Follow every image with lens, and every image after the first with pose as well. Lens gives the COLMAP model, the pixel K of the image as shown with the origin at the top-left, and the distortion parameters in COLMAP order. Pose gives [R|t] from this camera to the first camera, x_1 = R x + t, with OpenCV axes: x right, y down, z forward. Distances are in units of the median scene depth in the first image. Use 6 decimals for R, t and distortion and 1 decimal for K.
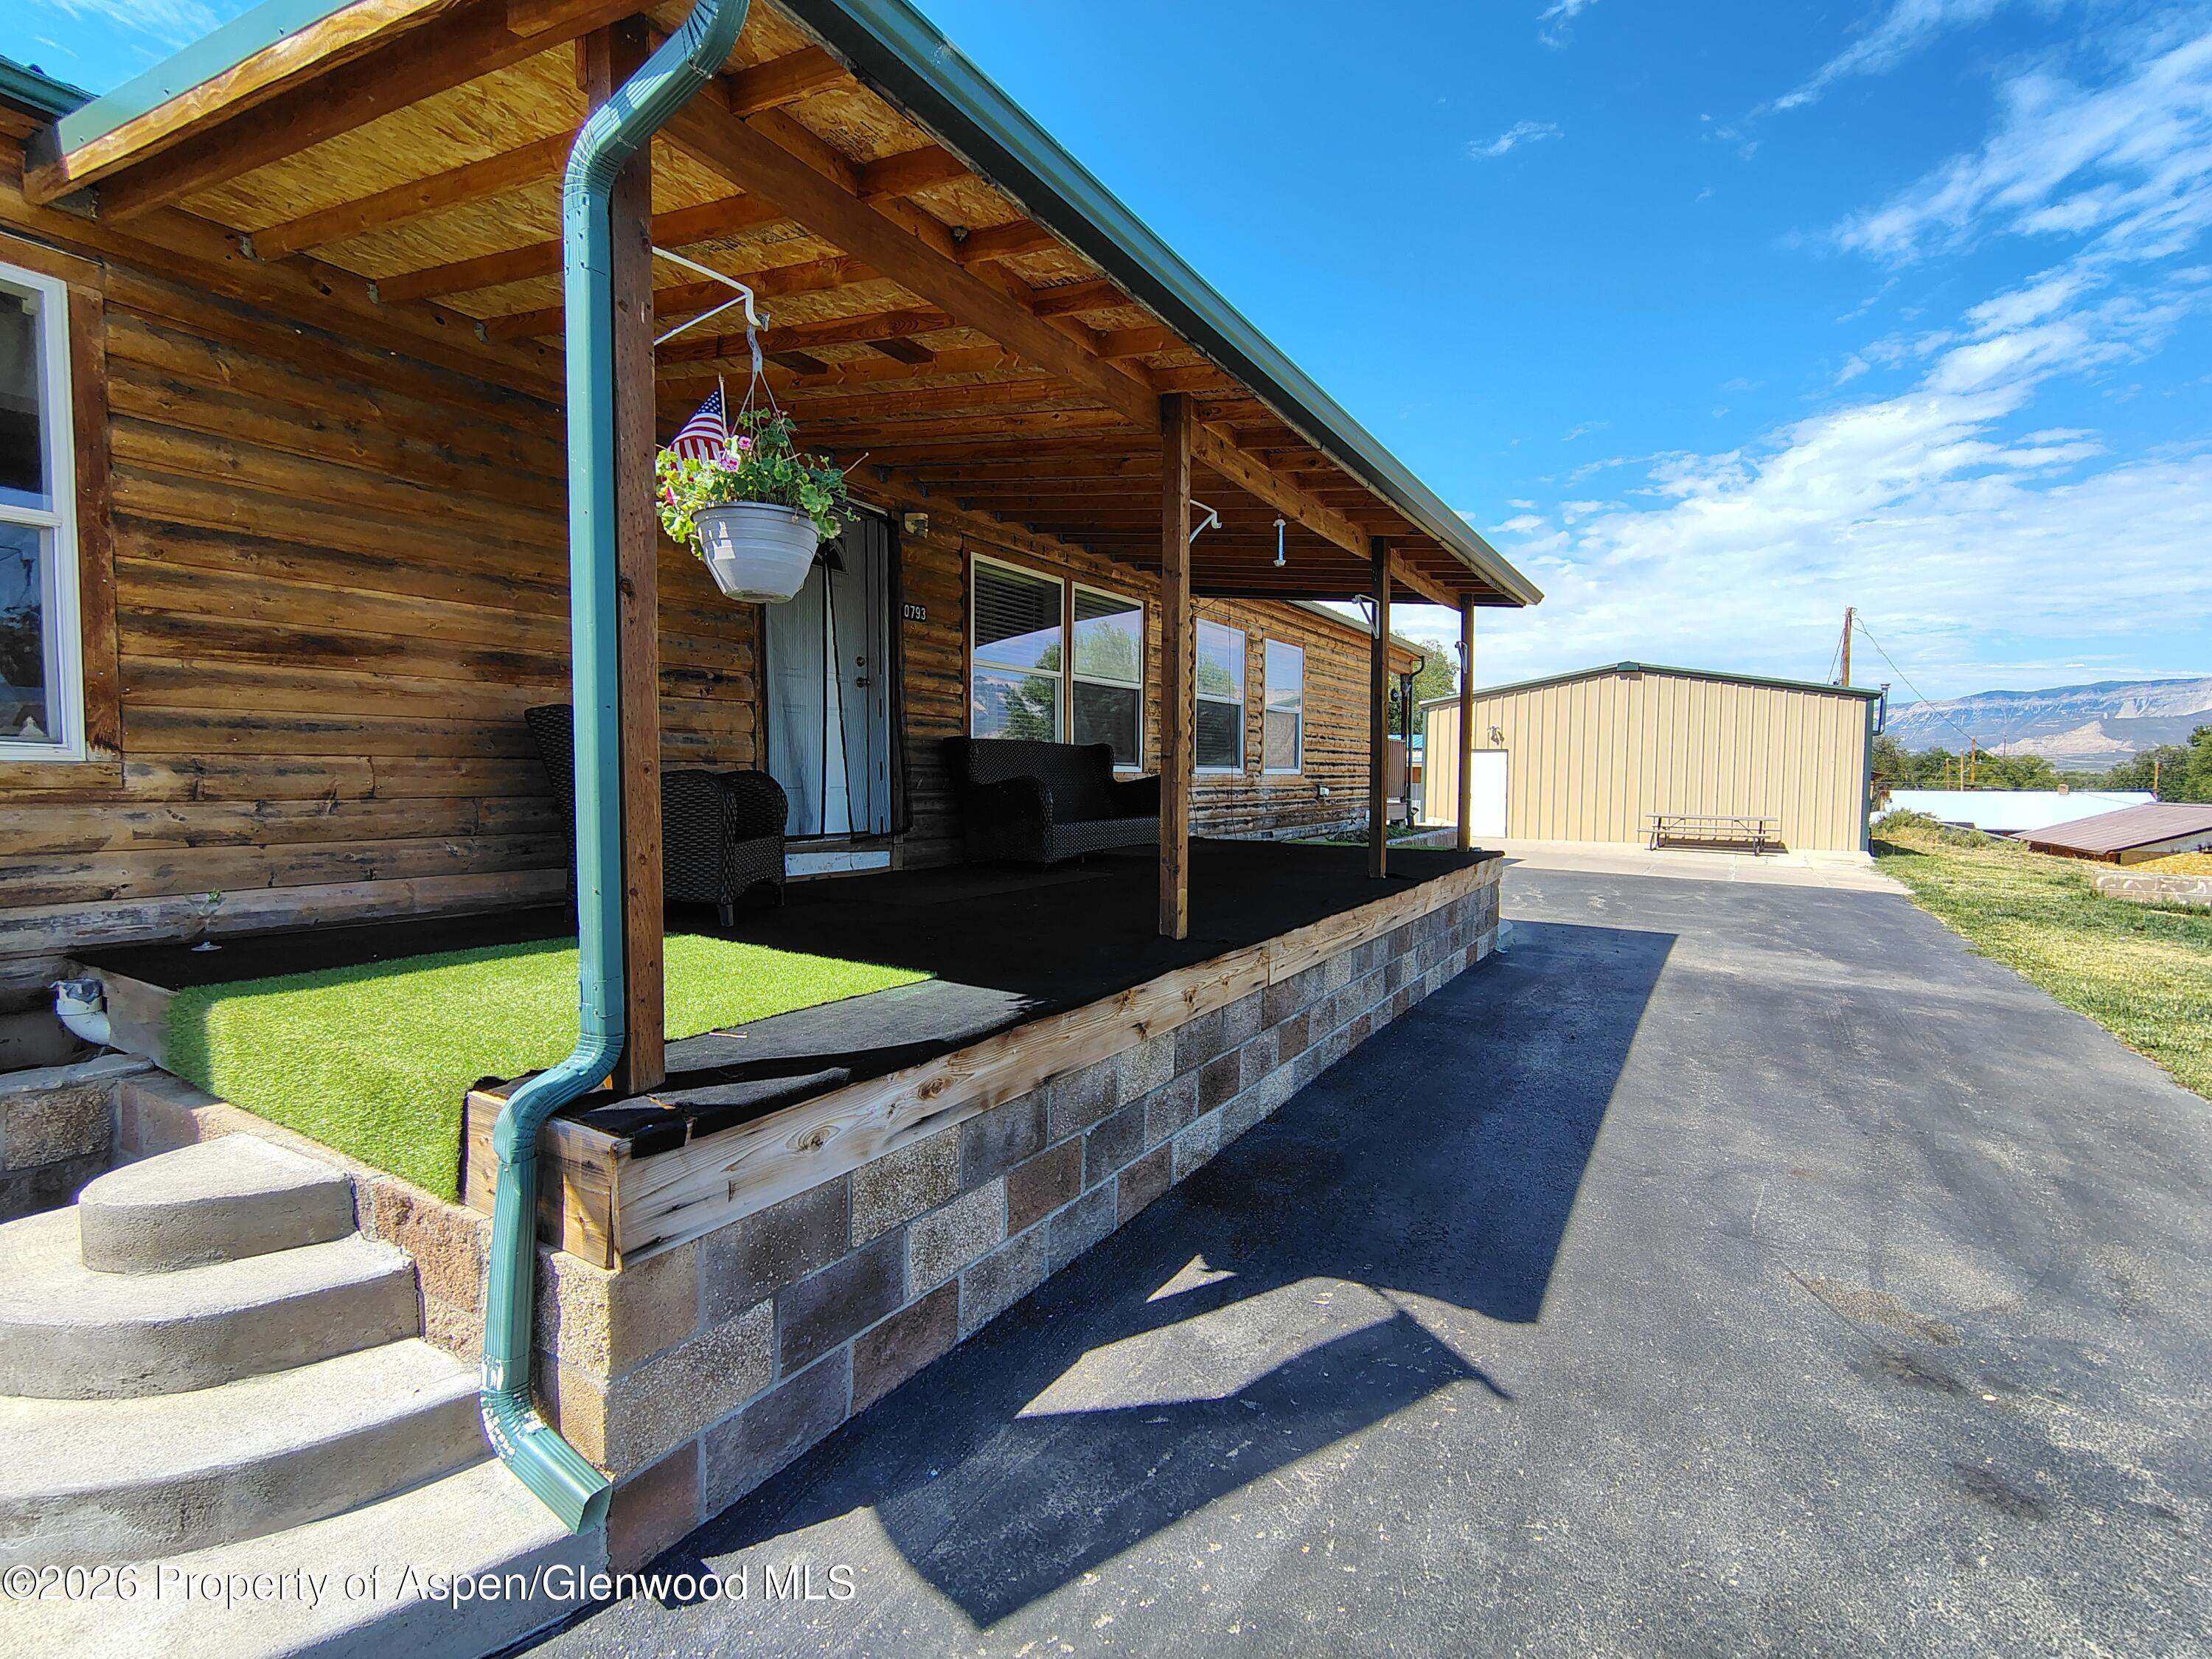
lens RADIAL K [[1043.6, 0, 1106.0], [0, 1043.6, 829.5], [0, 0, 1]] dist [-0.000233, 0.001364]
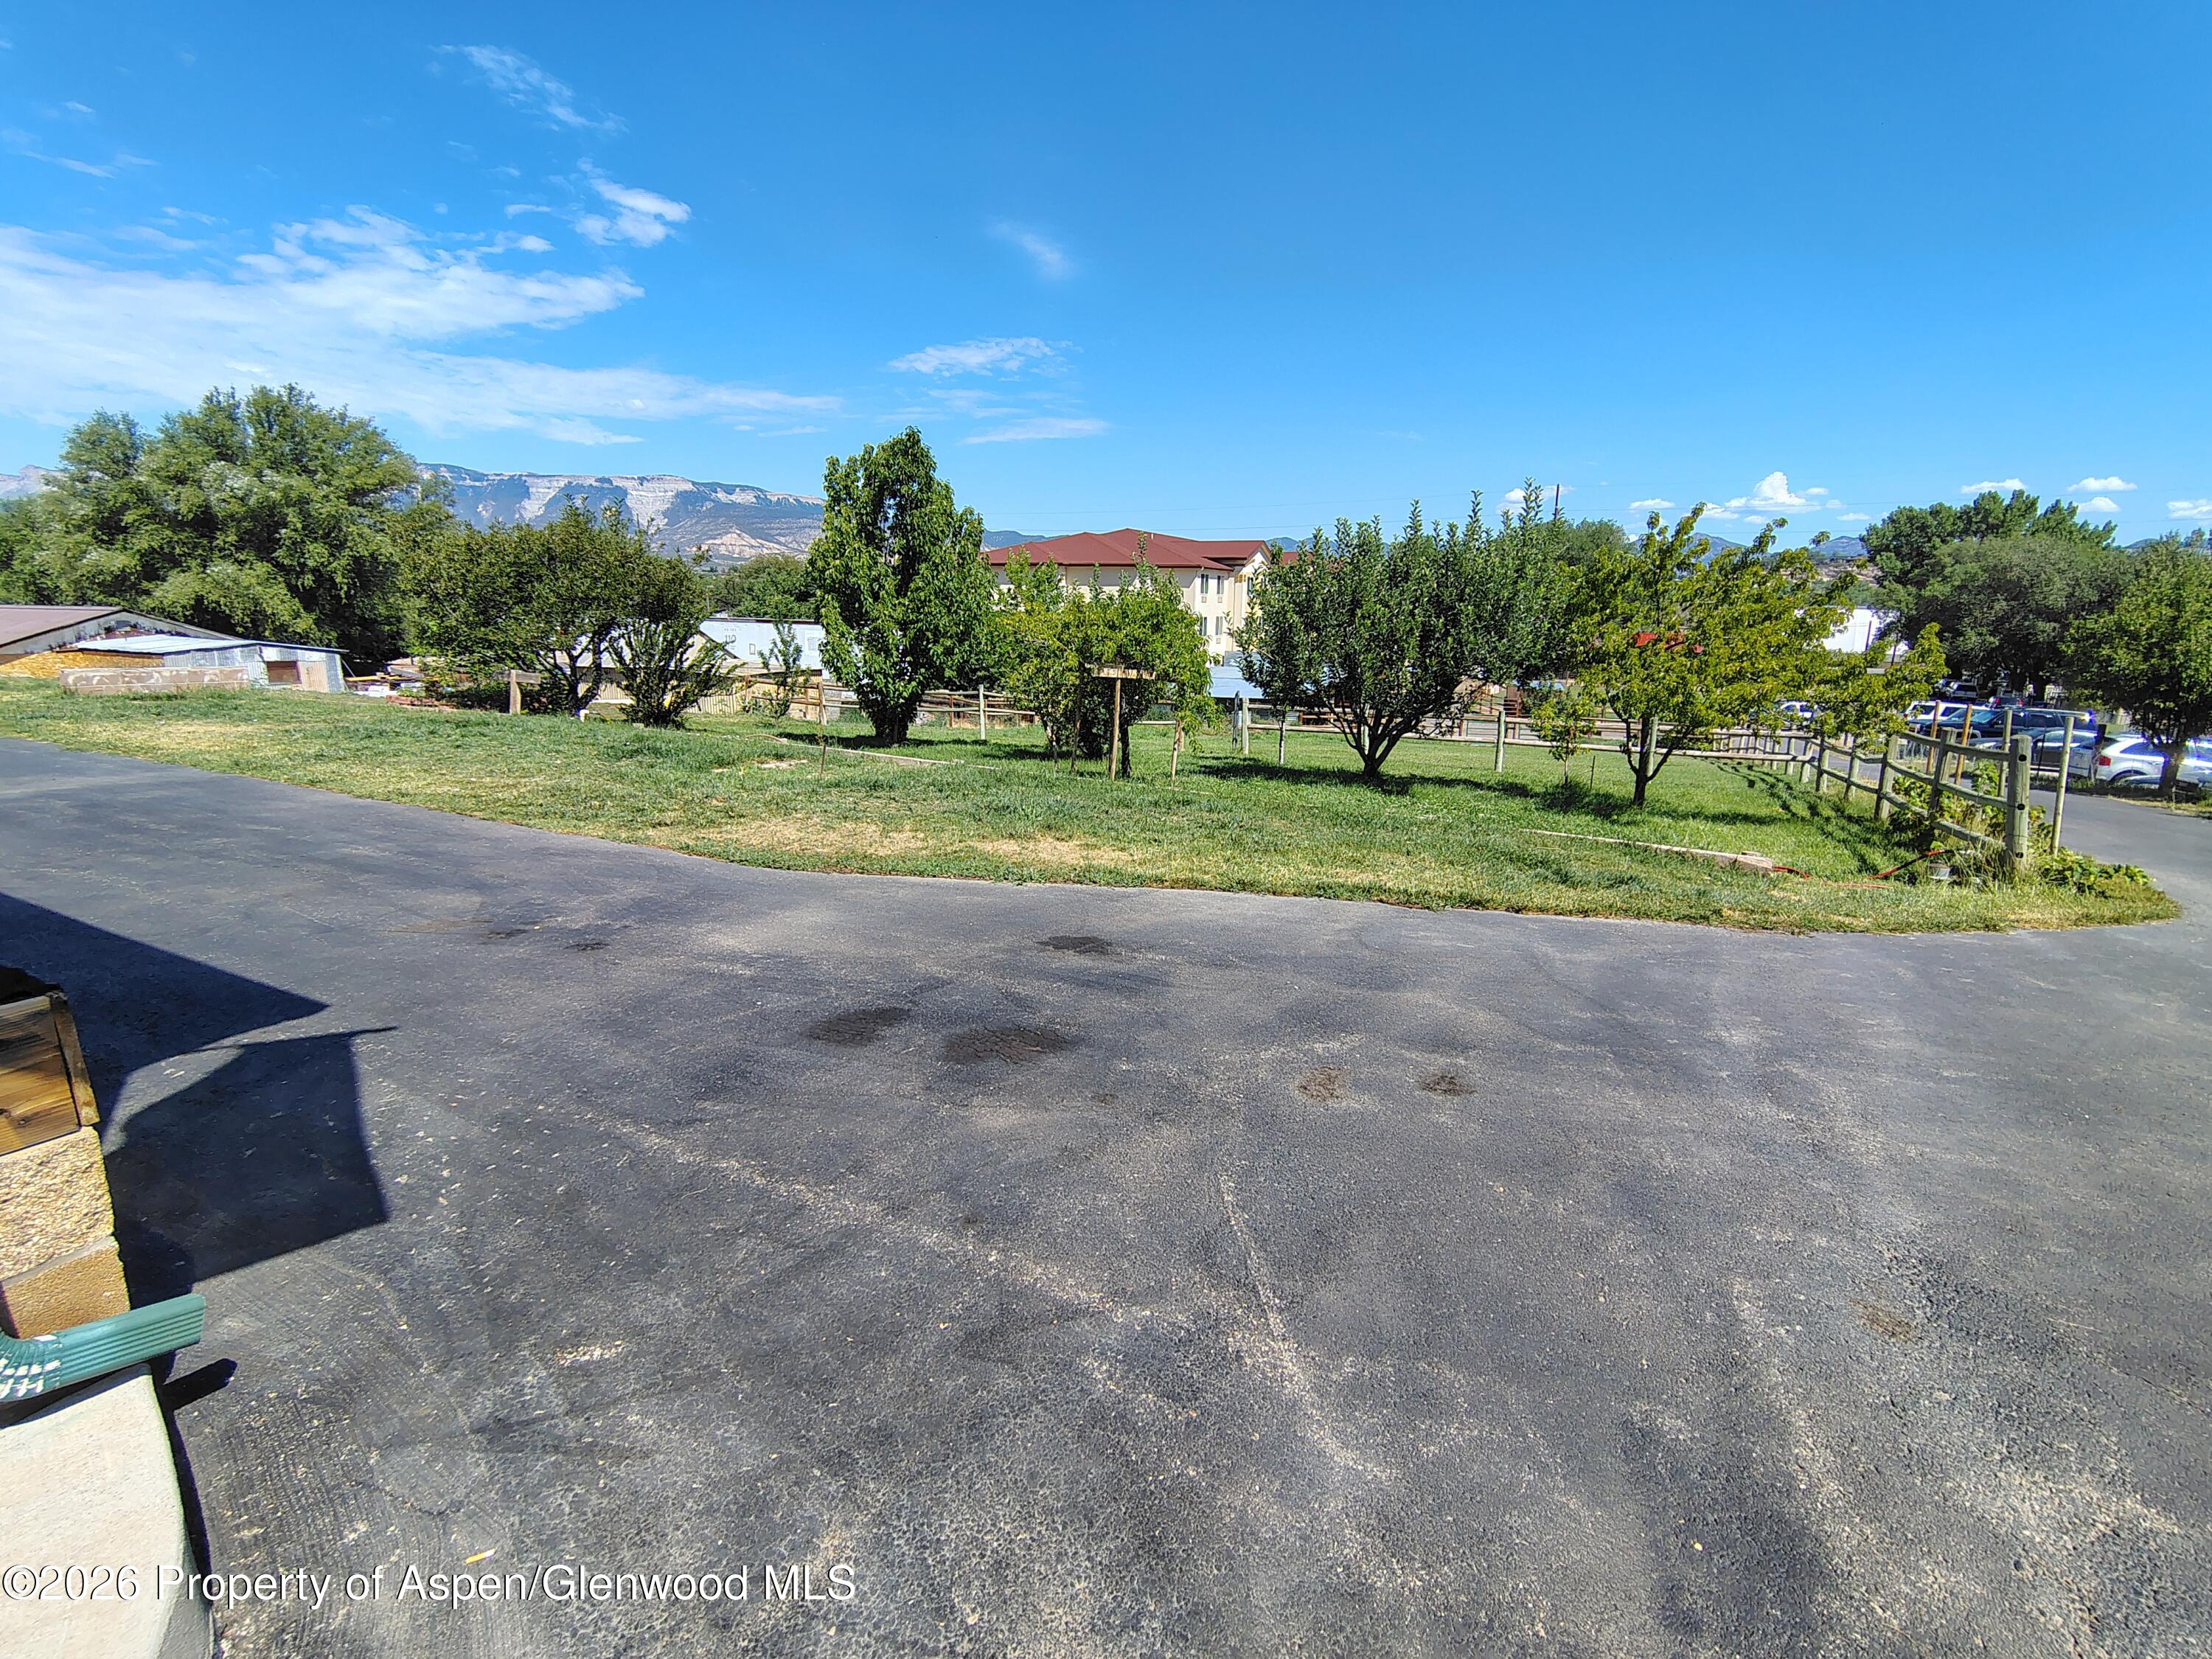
lens RADIAL K [[1019.4, 0, 1113.2], [0, 1019.4, 821.0], [0, 0, 1]] dist [-0.002941, -0.000086]
pose [[-0.083043, -0.216821, 0.972673, -0.616355], [0.034171, 0.974851, 0.220224, -0.007792], [-0.995960, 0.051526, -0.073545, 0.056141]]
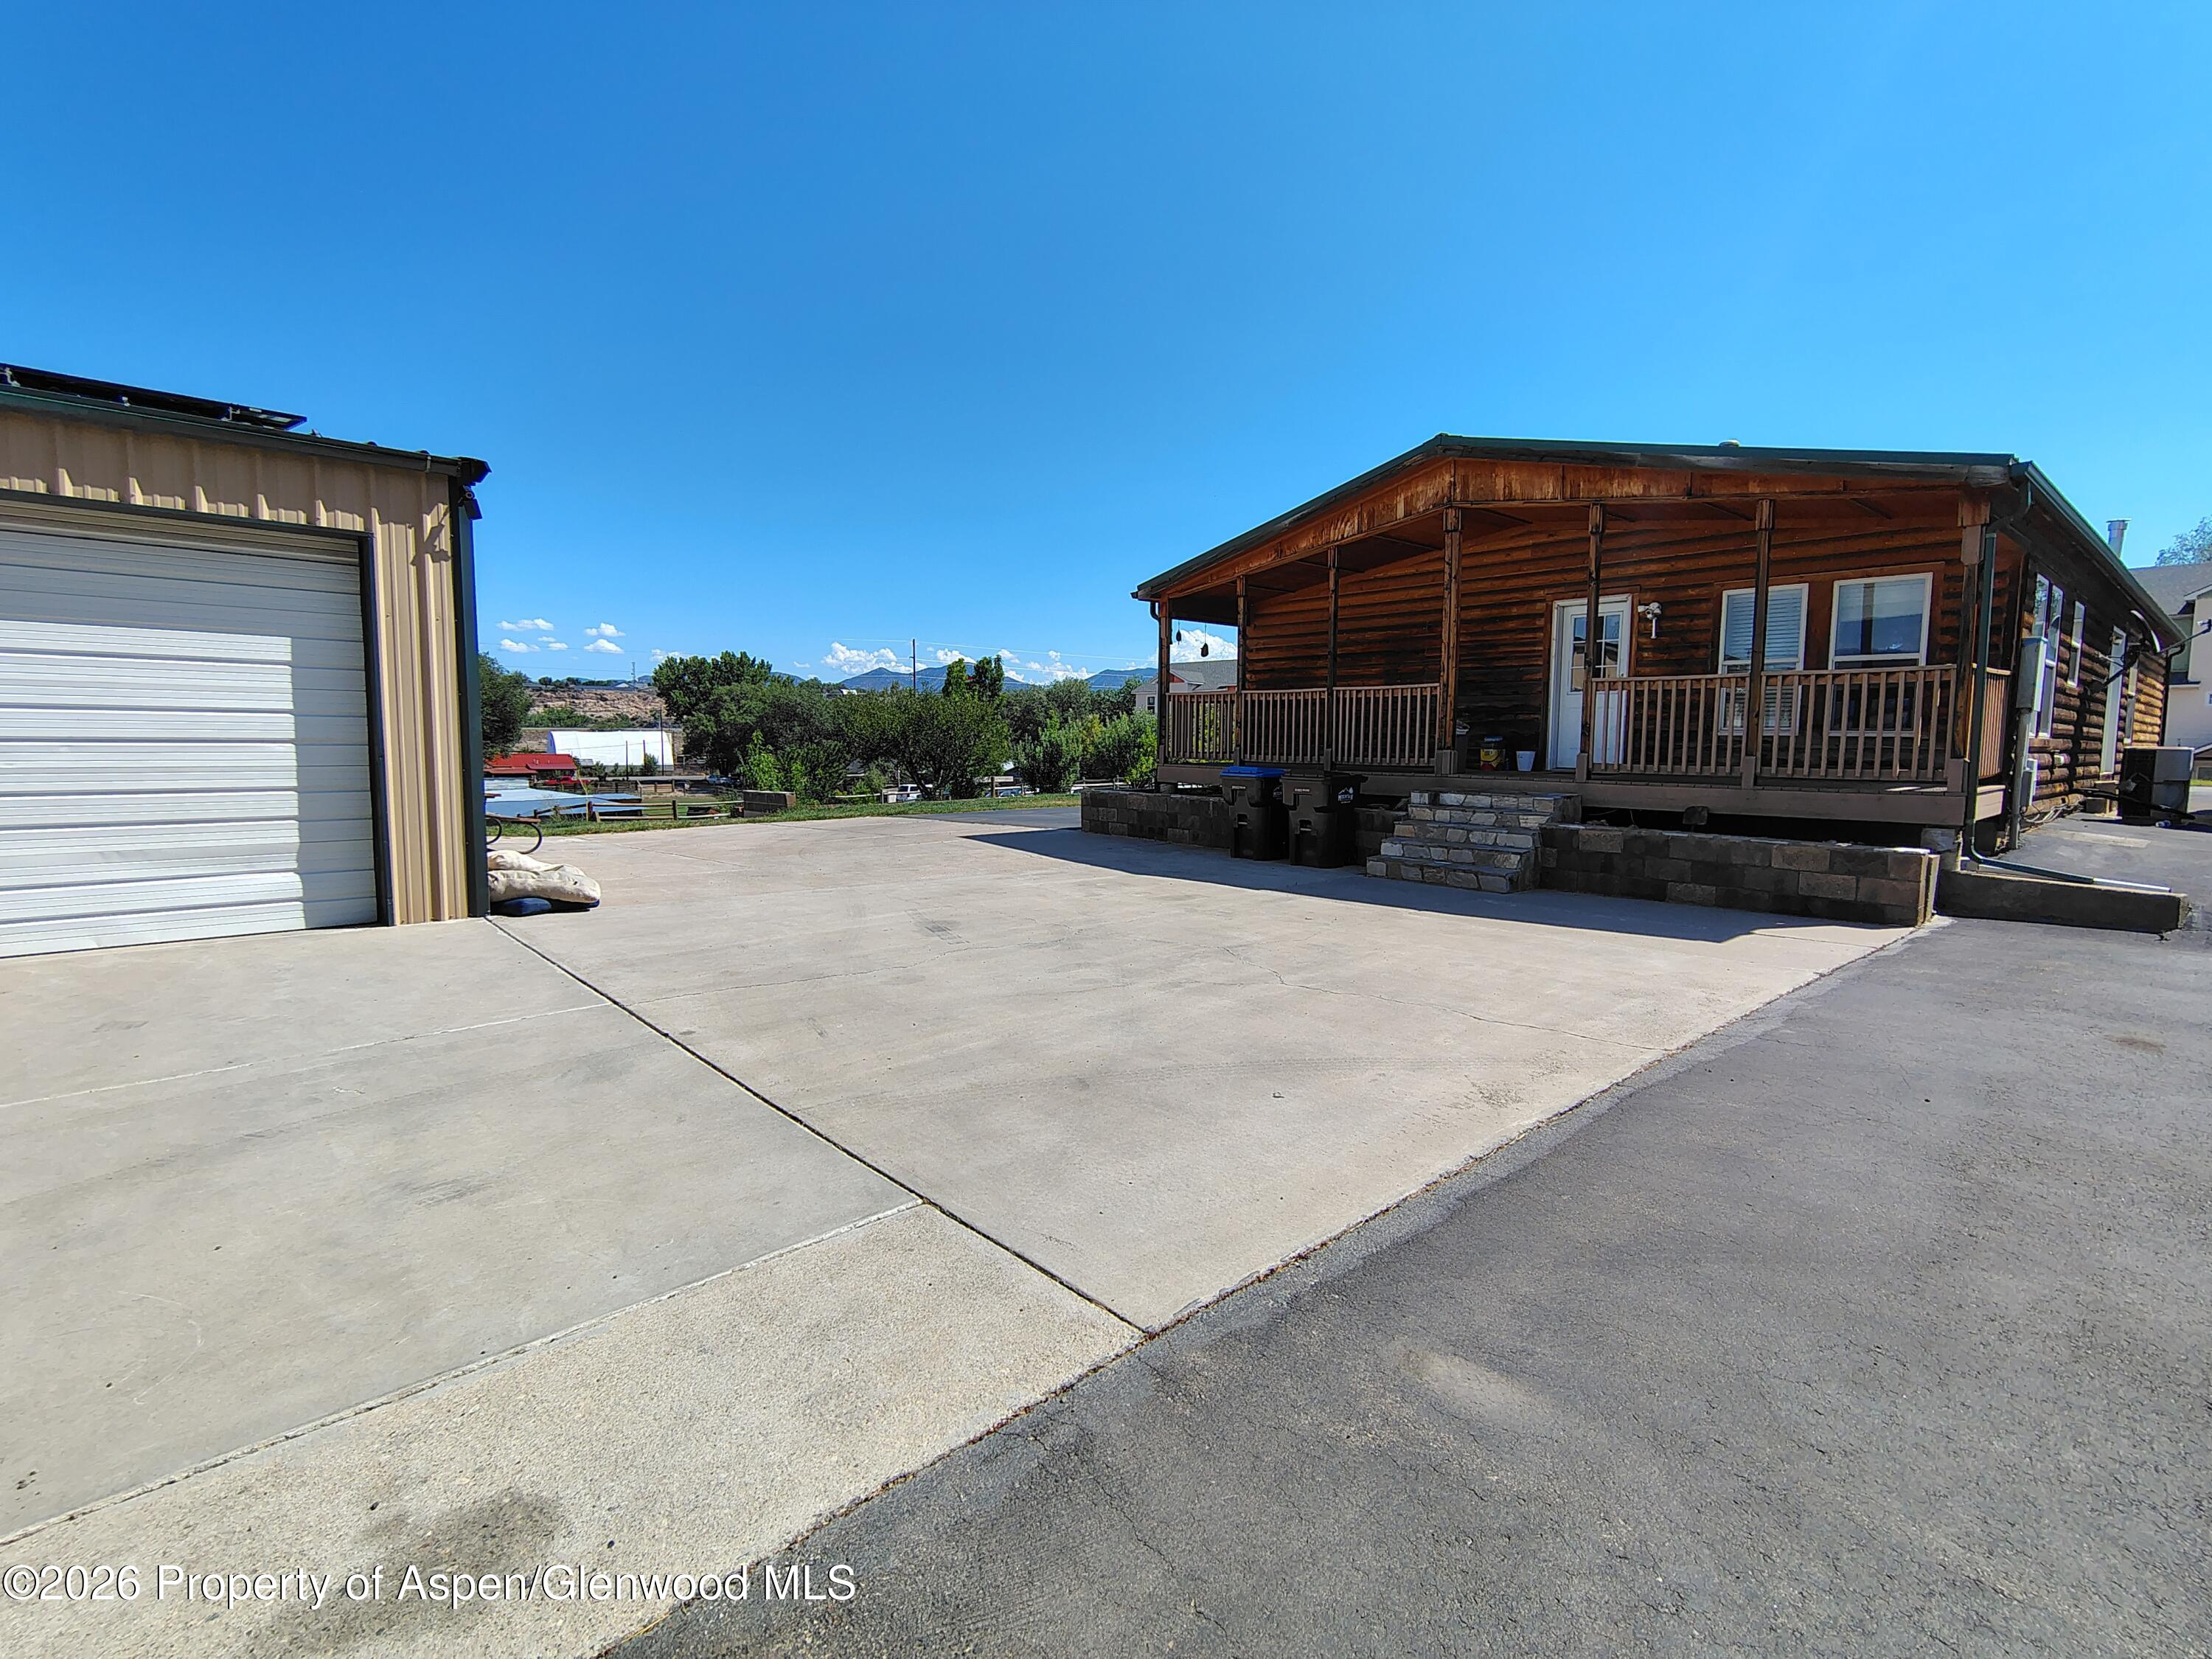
lens RADIAL K [[1045.9, 0, 1106.0], [0, 1045.9, 829.5], [0, 0, 1]] dist [-0.009297, 0.000126]
pose [[-0.961304, -0.036616, 0.273044, 0.379050], [0.001029, 0.990644, 0.136469, -0.380733], [-0.275487, 0.131469, -0.952272, 7.754055]]
